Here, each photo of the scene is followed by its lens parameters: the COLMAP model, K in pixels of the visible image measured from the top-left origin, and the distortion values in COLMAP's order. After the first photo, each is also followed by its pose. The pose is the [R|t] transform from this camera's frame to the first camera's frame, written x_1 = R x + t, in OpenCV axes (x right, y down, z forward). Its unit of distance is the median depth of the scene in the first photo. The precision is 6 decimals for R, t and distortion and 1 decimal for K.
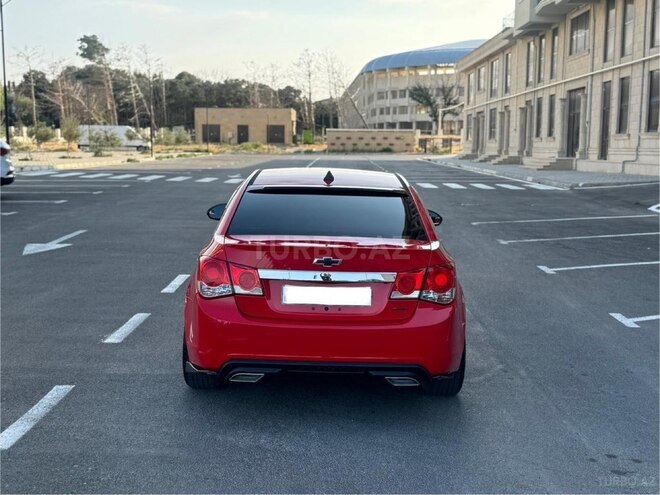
lens RADIAL K [[881.7, 0, 329.9], [0, 881.7, 235.9], [0, 0, 1]] dist [0.118917, -0.041252]
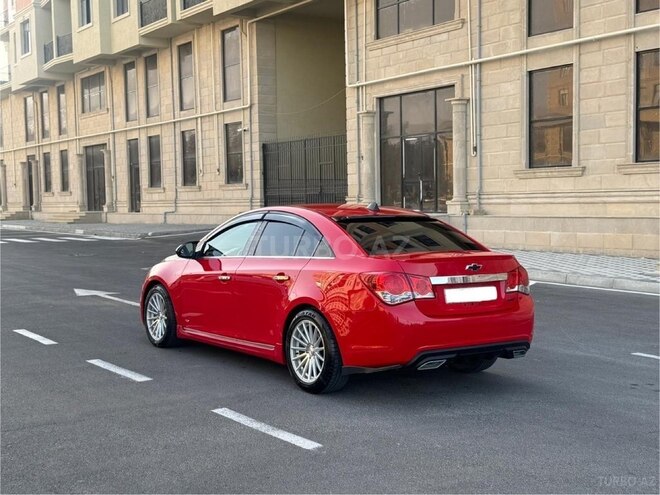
lens RADIAL K [[881.7, 0, 329.9], [0, 881.7, 235.9], [0, 0, 1]] dist [0.118917, -0.041252]
pose [[0.818096, -0.042232, 0.573529, -0.114552], [0.078617, 0.996150, -0.038789, 0.002129], [-0.569683, 0.076823, 0.818266, 0.006996]]
